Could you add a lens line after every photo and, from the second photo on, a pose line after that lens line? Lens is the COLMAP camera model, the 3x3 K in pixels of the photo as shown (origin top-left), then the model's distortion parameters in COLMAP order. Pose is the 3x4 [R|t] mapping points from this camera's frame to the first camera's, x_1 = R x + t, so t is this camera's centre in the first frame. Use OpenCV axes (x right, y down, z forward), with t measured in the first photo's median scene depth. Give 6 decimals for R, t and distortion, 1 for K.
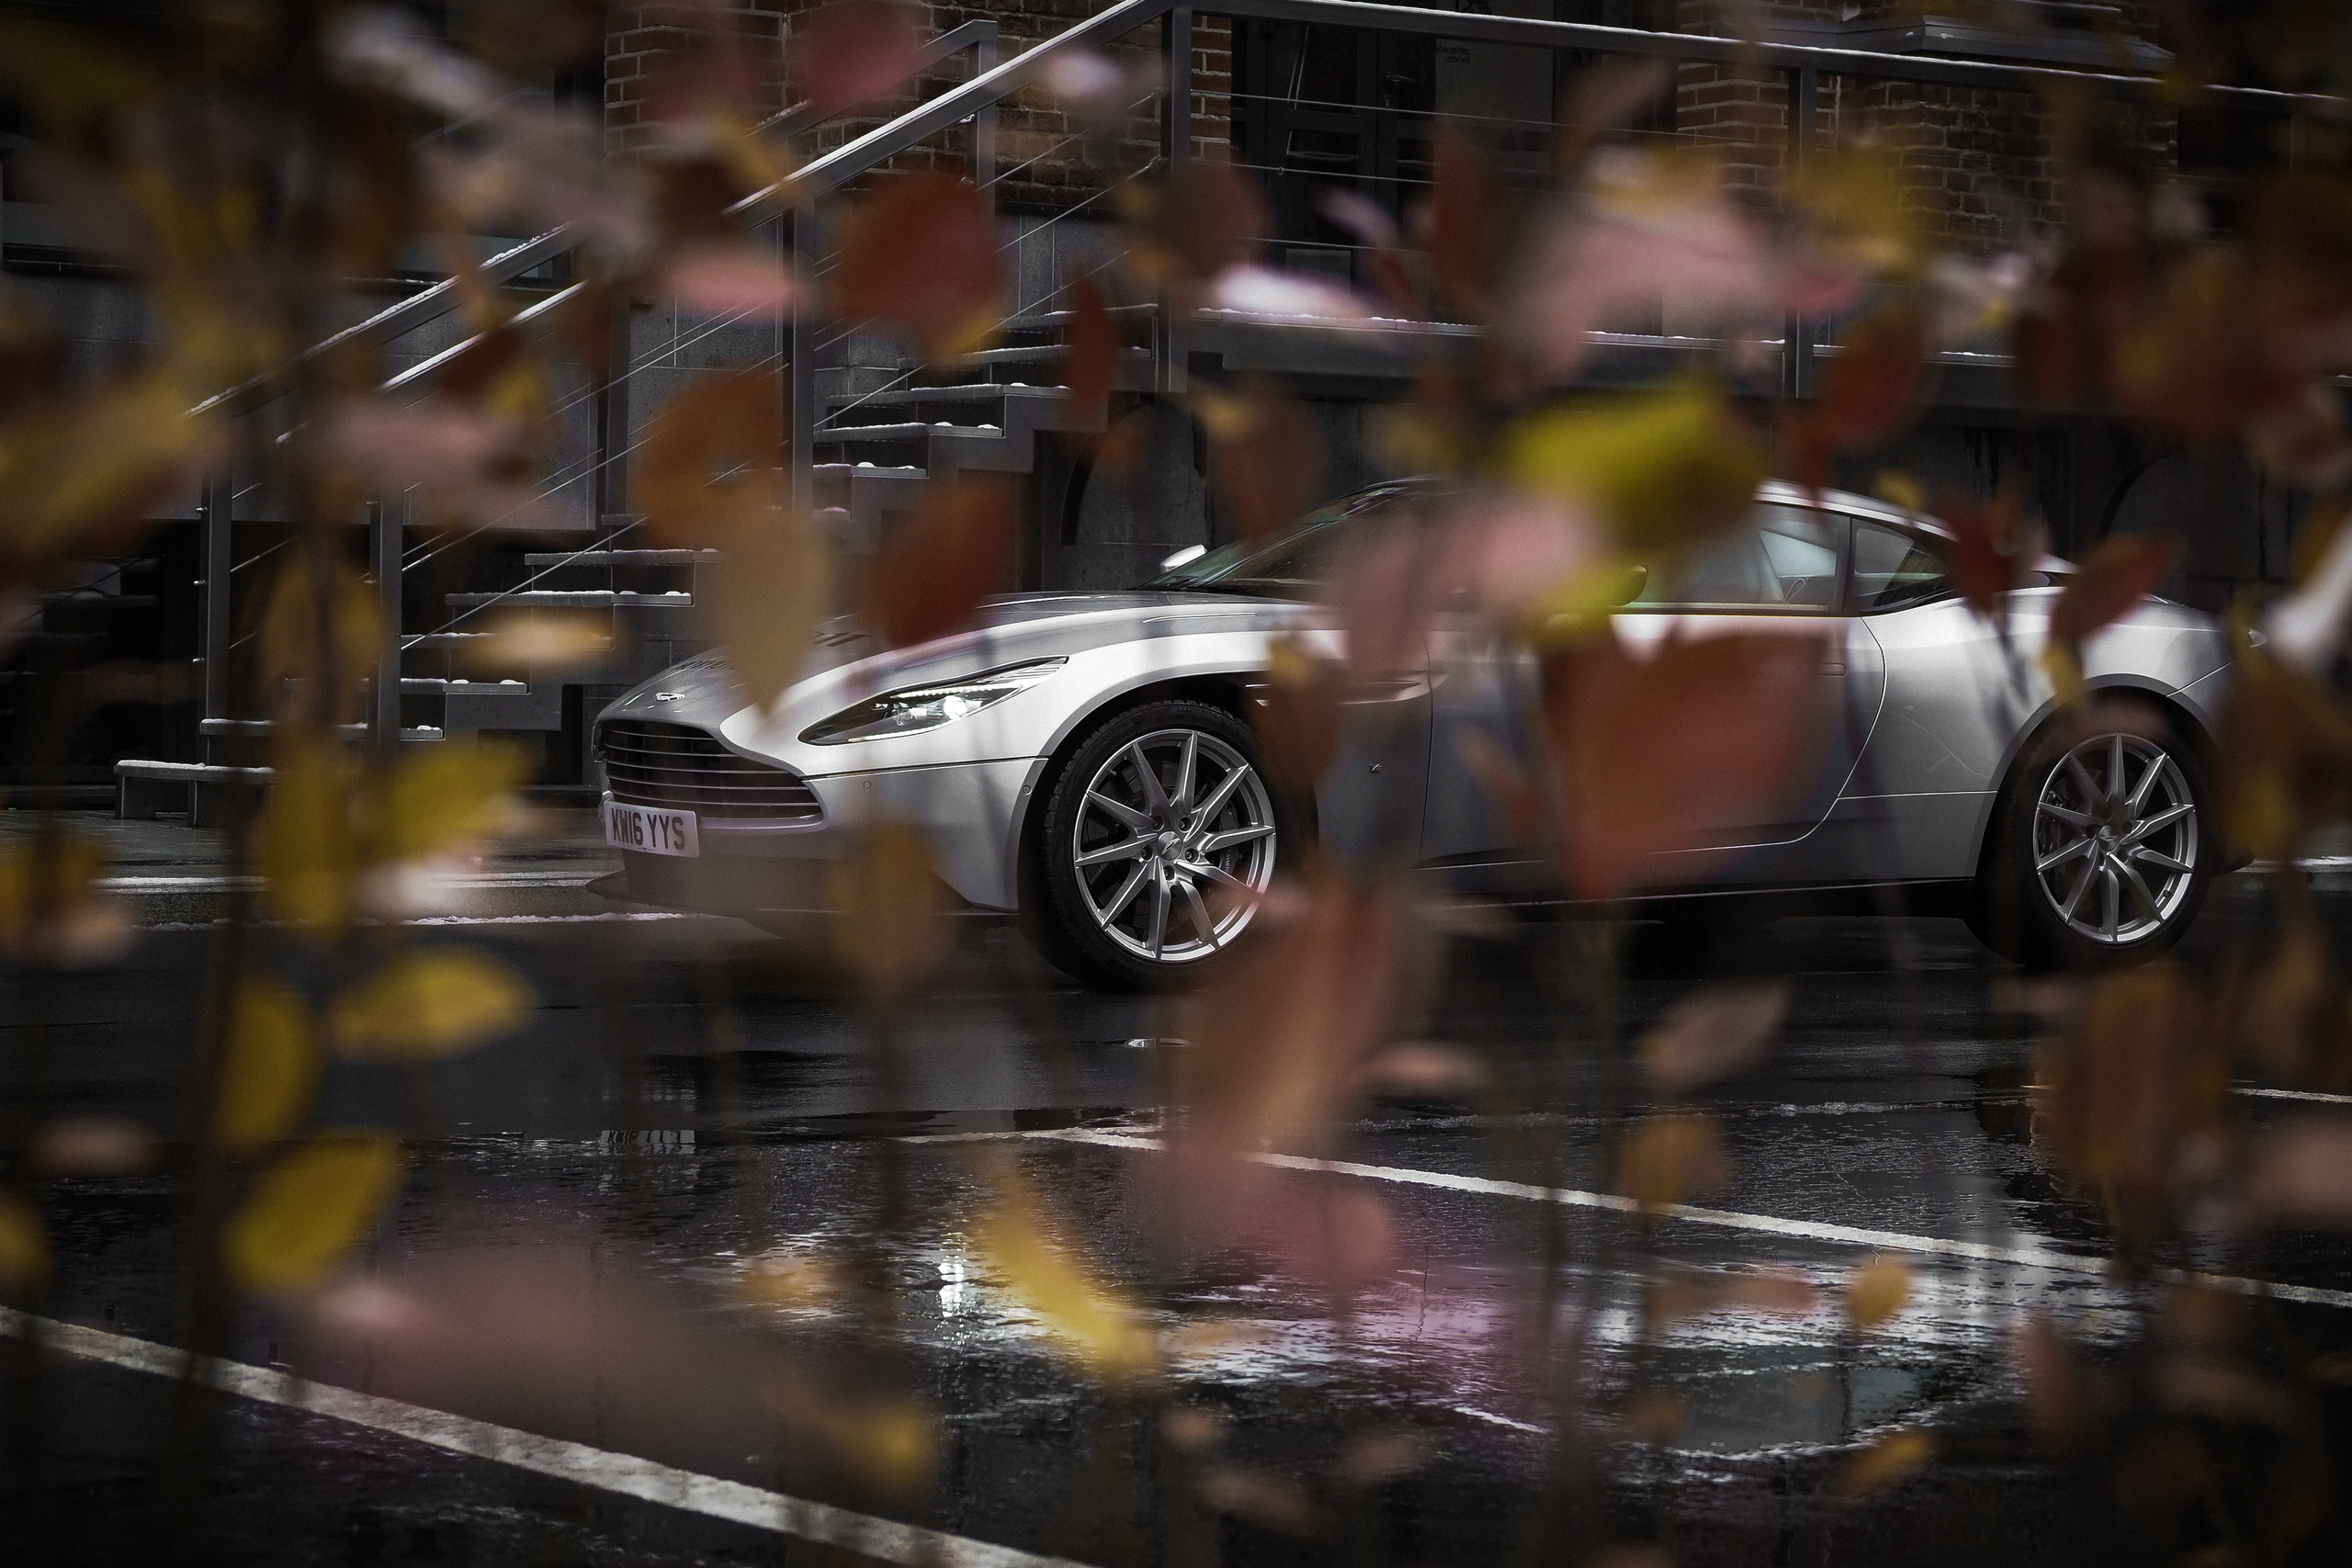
lens RADIAL K [[5485.5, 0, 1174.7], [0, 5485.5, 782.9], [0, 0, 1]] dist [0.014881, 0.000000]
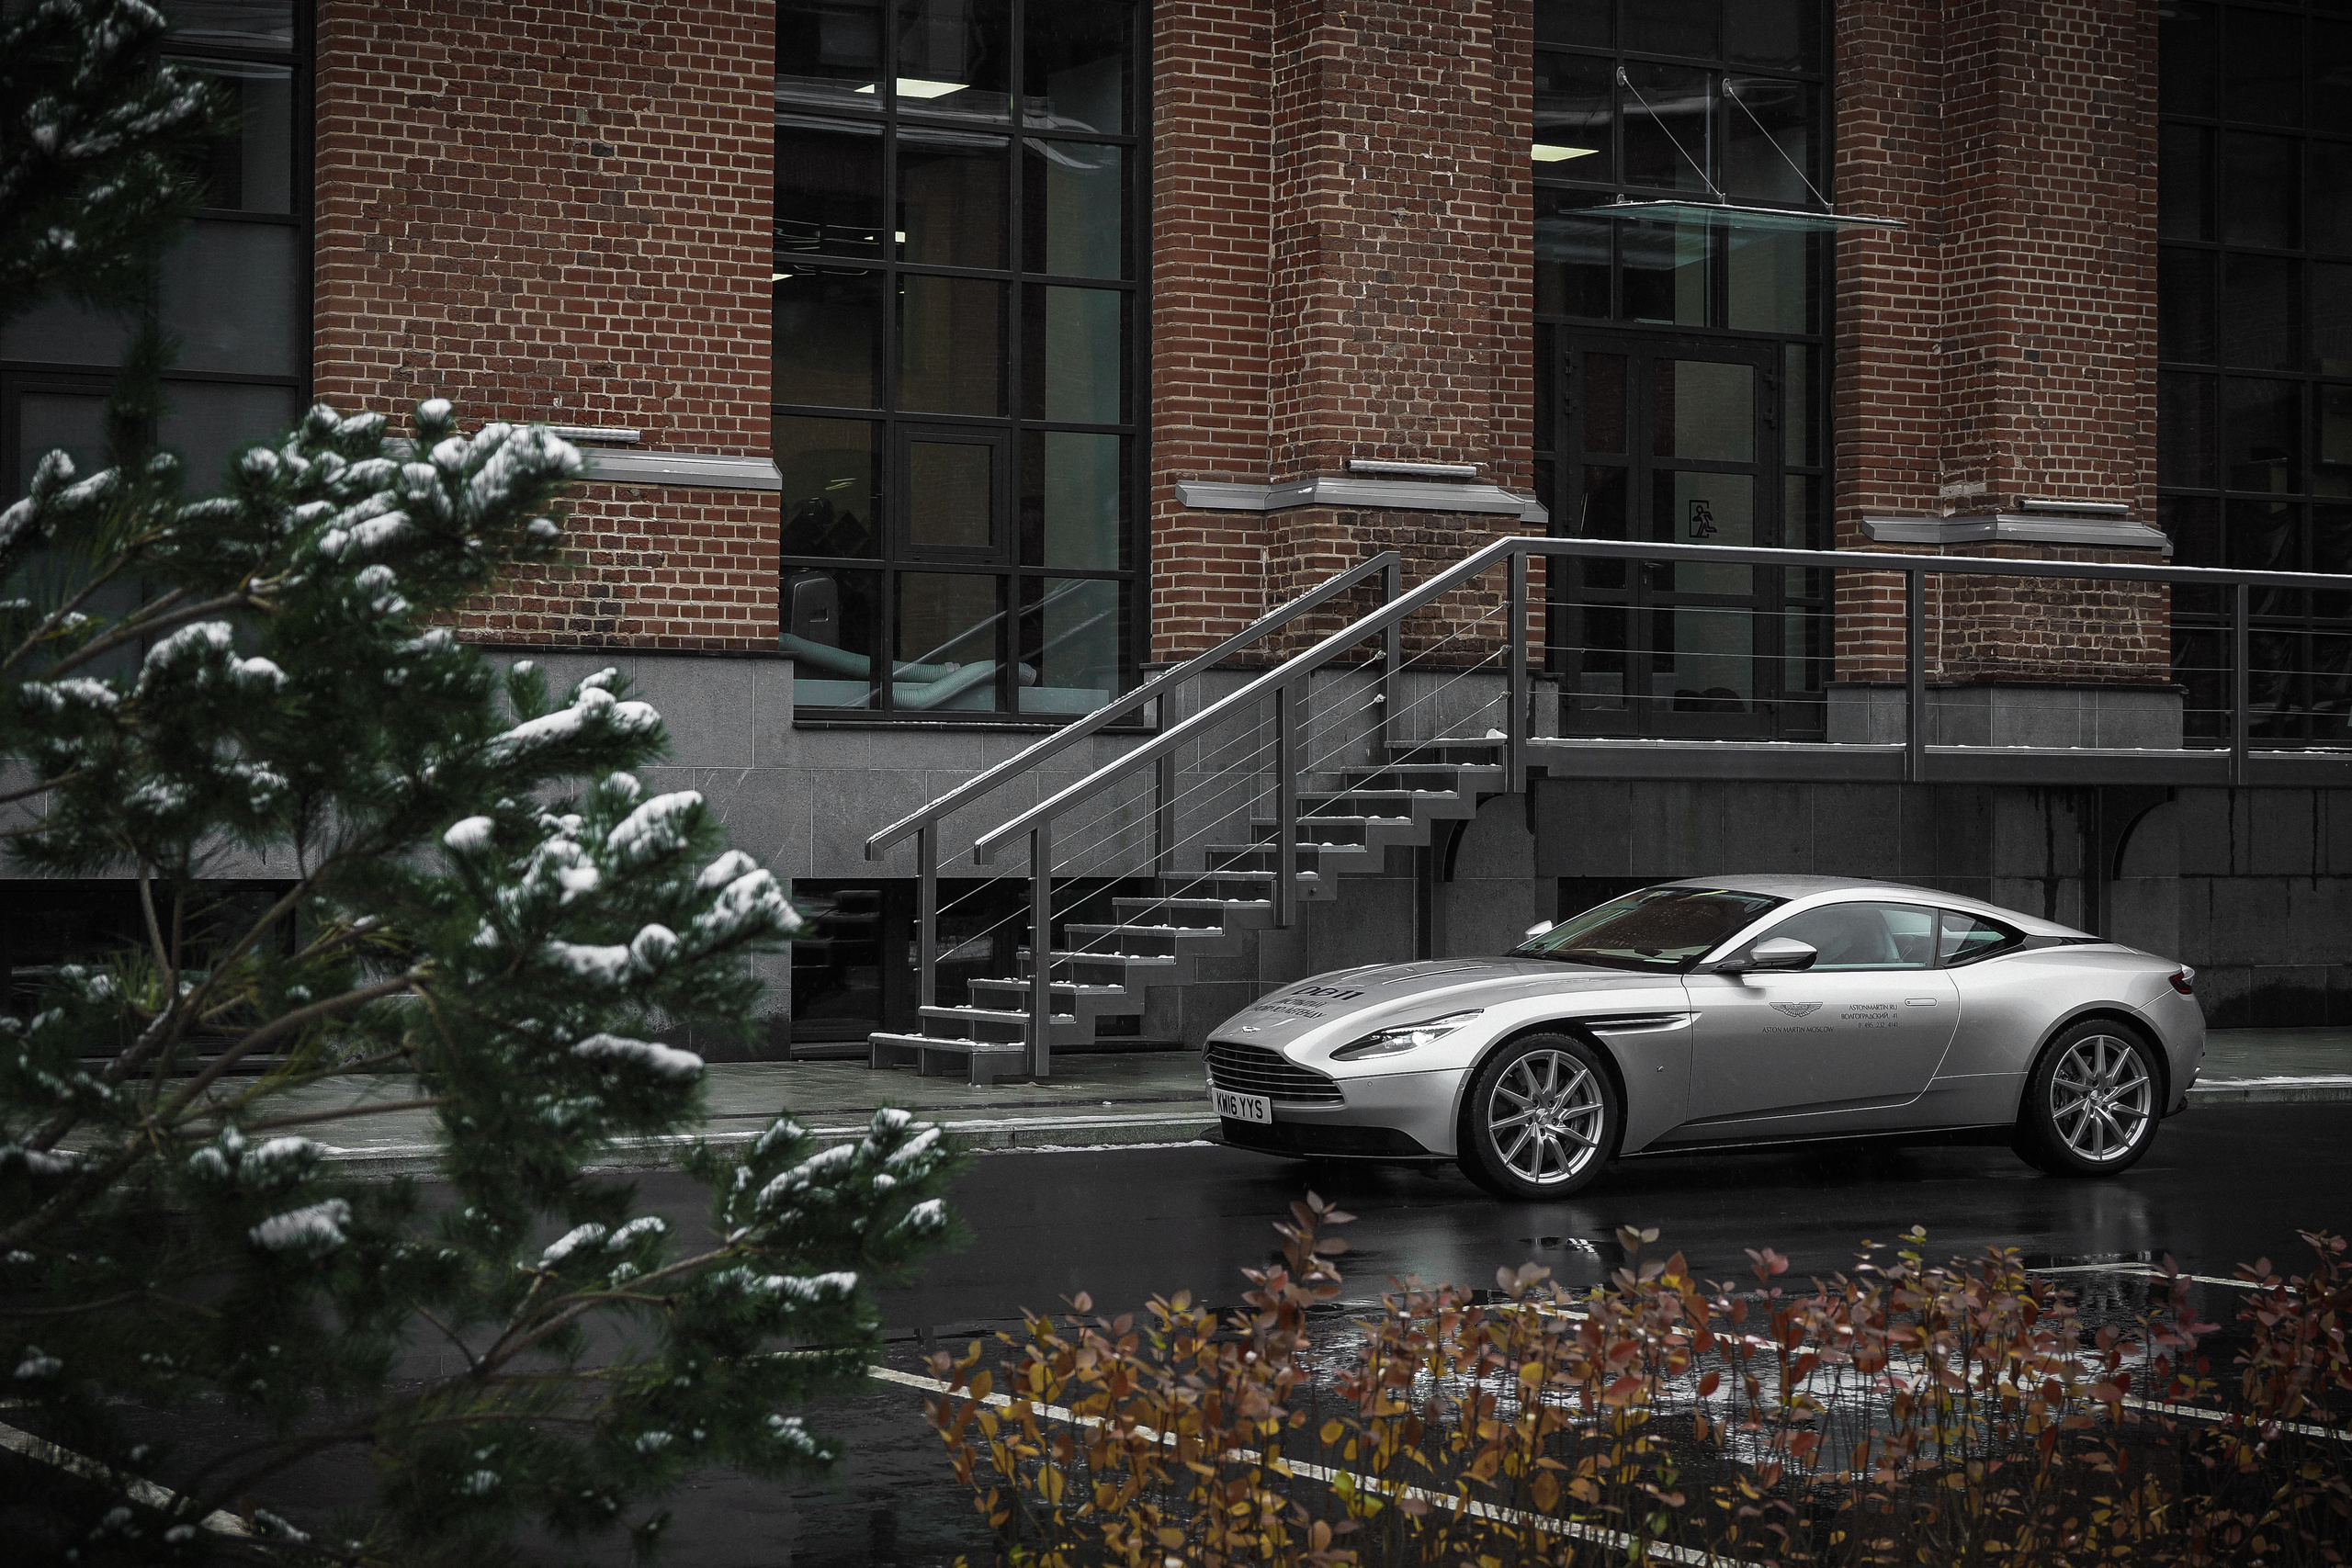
lens RADIAL K [[4201.7, 0, 1176.7], [0, 4201.7, 784.4], [0, 0, 1]] dist [-0.007764, 0.000000]
pose [[0.997738, -0.009477, -0.066545, -0.026049], [0.007093, 0.999328, -0.035962, -0.045037], [0.066841, 0.035409, 0.997135, -0.327664]]
